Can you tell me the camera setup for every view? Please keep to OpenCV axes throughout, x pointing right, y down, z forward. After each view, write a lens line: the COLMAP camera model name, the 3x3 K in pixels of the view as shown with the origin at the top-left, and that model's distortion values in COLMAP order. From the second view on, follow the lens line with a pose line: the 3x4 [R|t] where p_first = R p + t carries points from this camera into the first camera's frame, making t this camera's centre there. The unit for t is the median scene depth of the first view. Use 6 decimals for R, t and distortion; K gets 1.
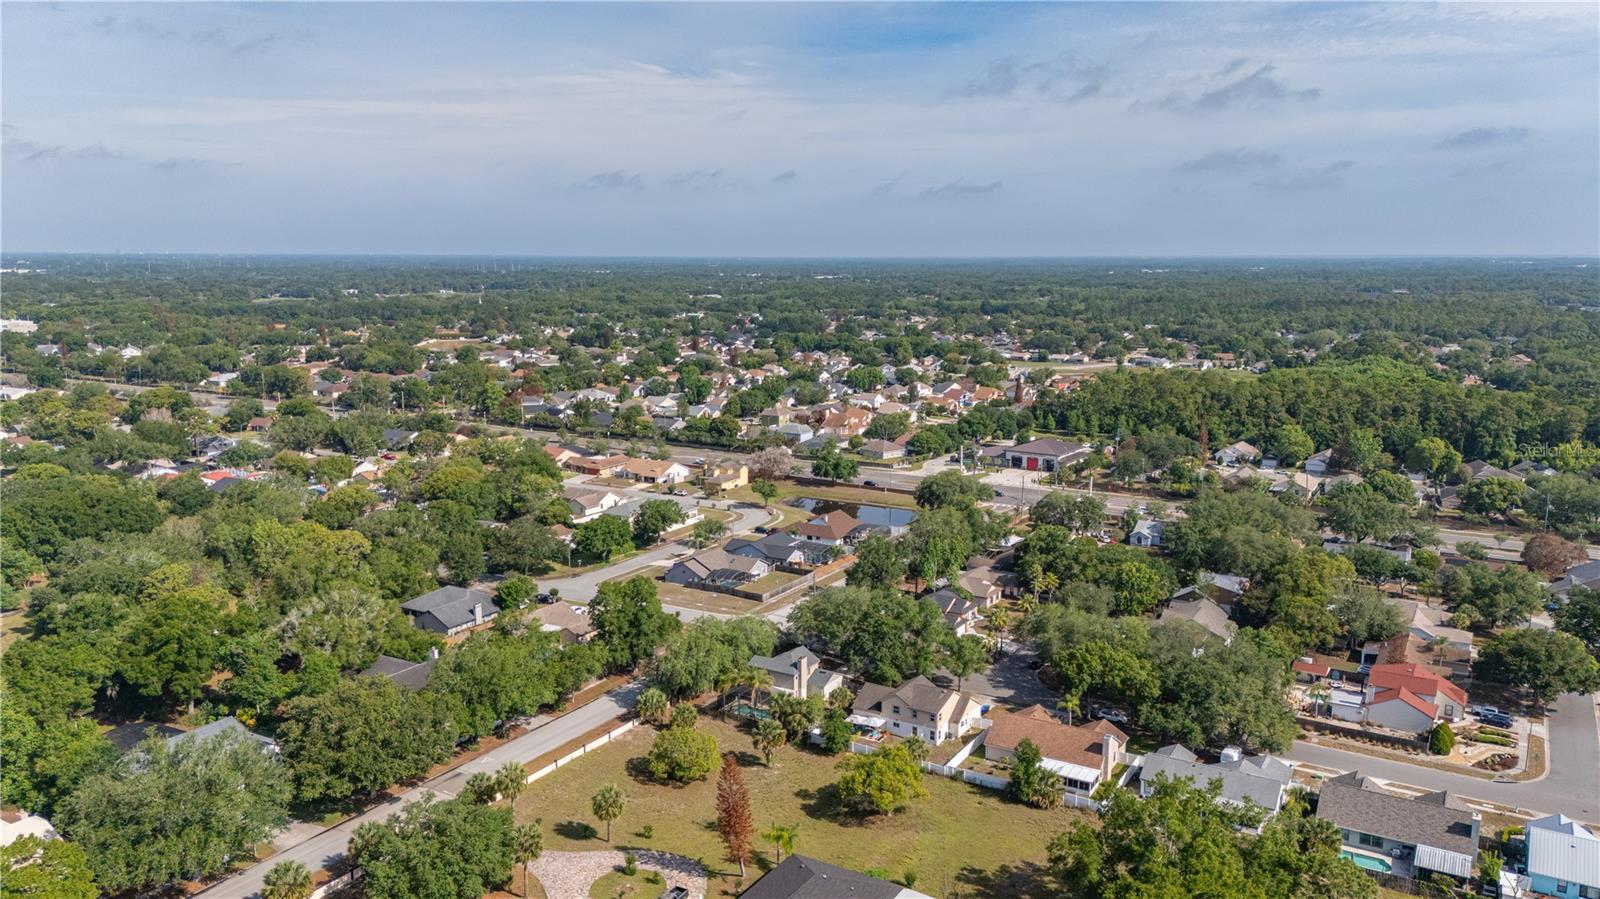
lens RADIAL K [[1186.3, 0, 797.5], [0, 1186.3, 448.7], [0, 0, 1]] dist [0.088917, -0.087000]
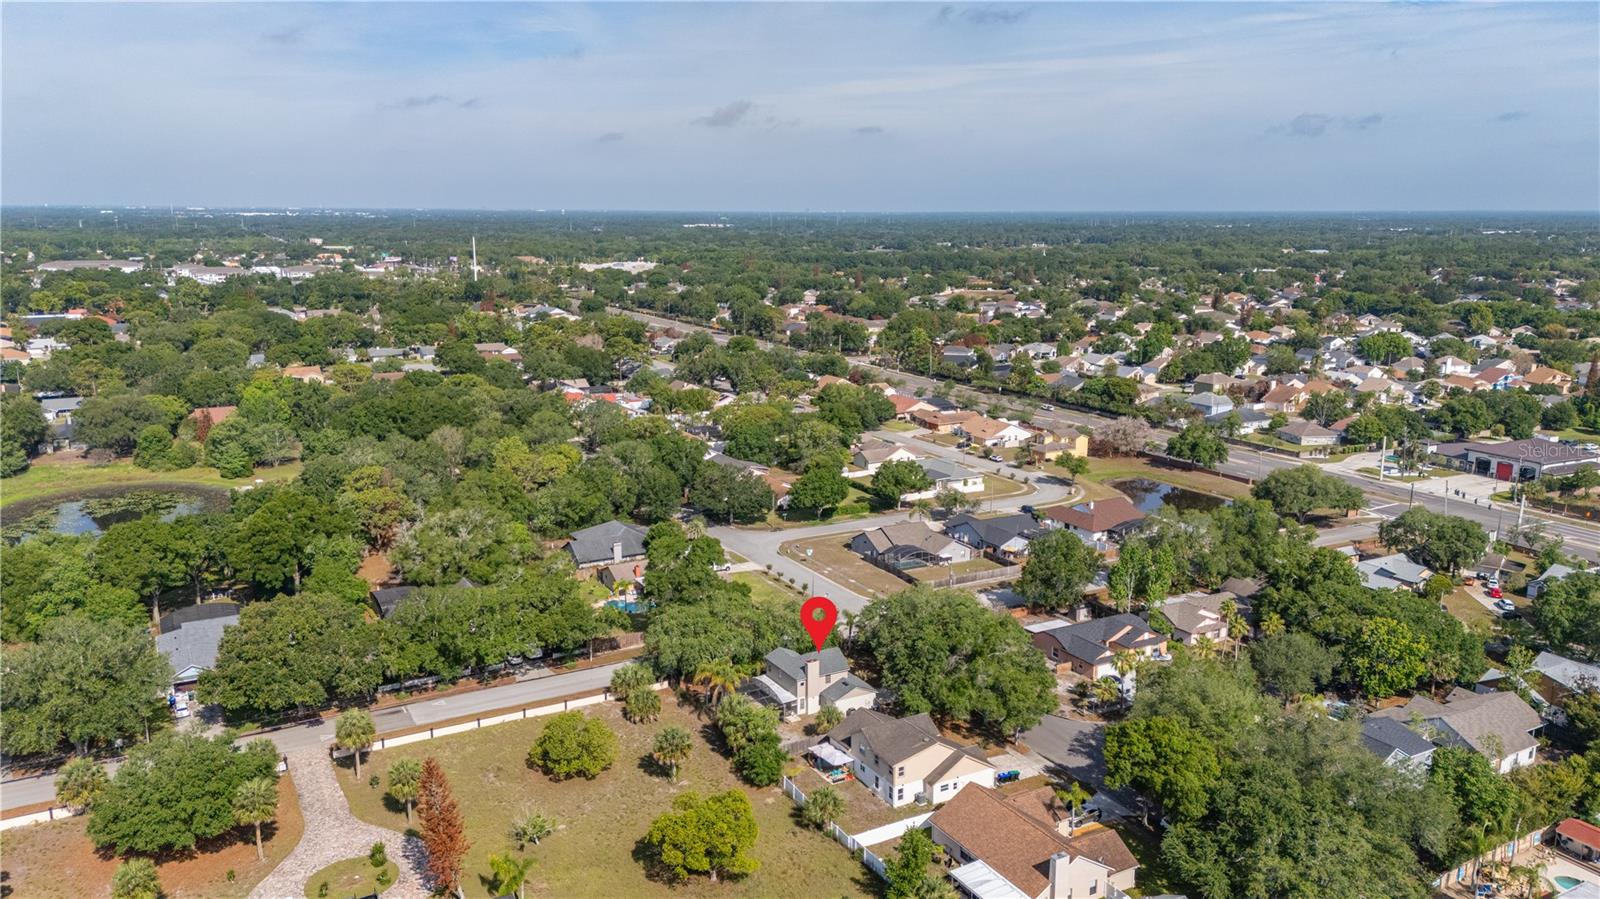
lens RADIAL K [[1186.3, 0, 795.2], [0, 1186.3, 454.3], [0, 0, 1]] dist [0.088917, -0.087000]
pose [[0.864985, 0.103066, -0.491099, 0.248110], [-0.083682, 0.994603, 0.061344, -0.008996], [0.494770, -0.011966, 0.868941, 0.189283]]
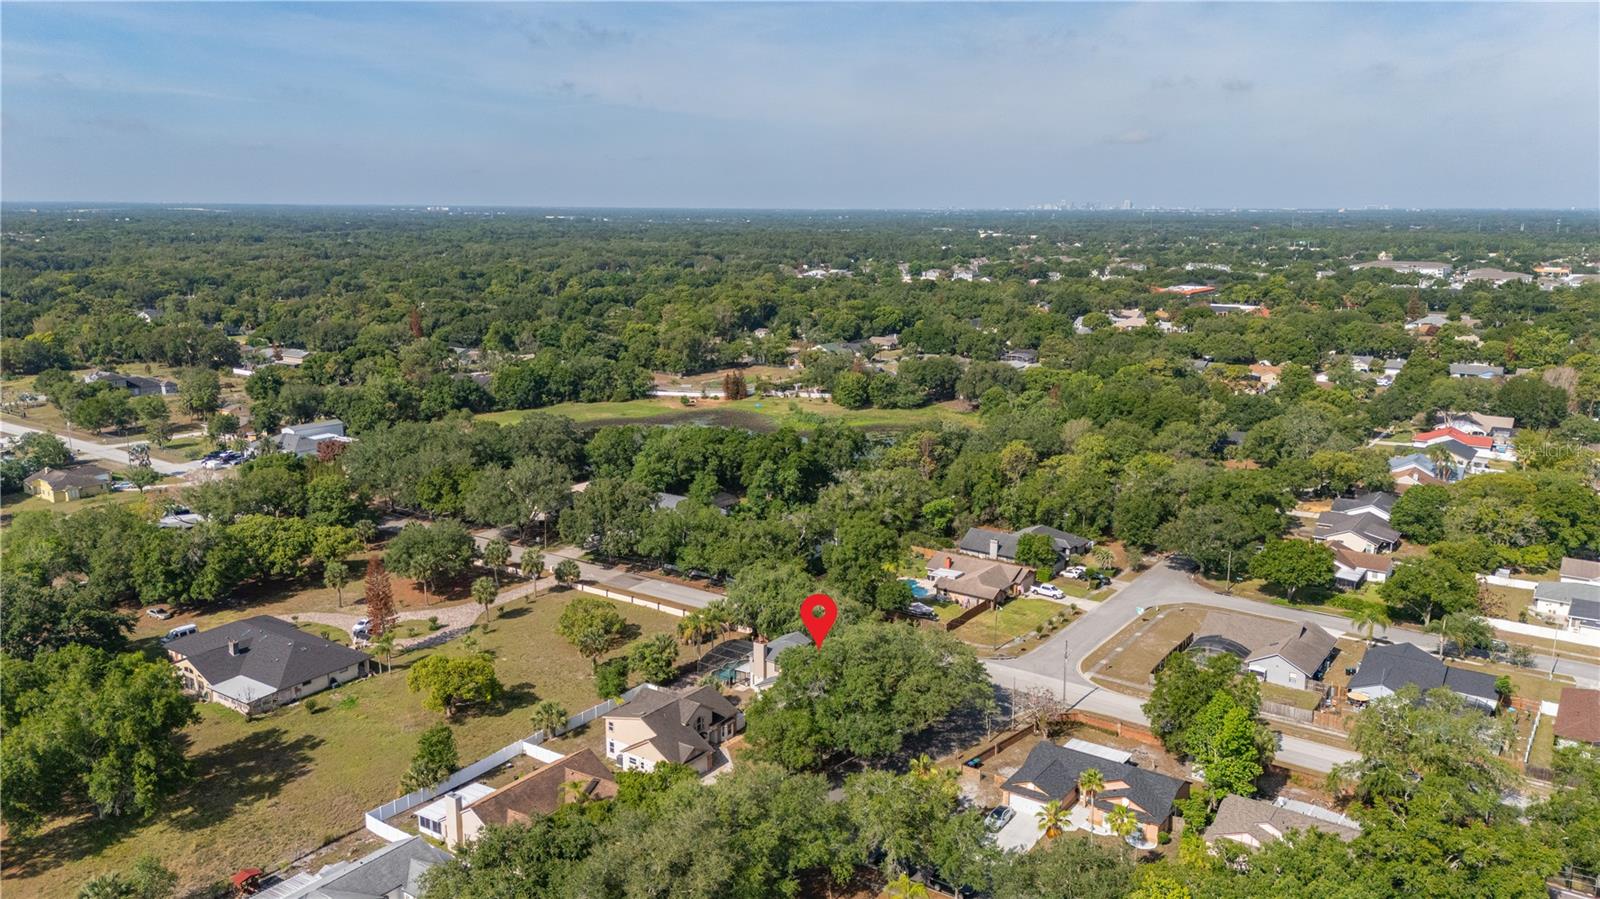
lens RADIAL K [[1186.3, 0, 793.6], [0, 1186.3, 454.8], [0, 0, 1]] dist [0.088917, -0.087000]
pose [[-0.082625, 0.203436, -0.975596, 0.523788], [-0.168052, 0.962080, 0.214850, -0.090550], [0.982309, 0.181703, -0.045304, 0.679962]]
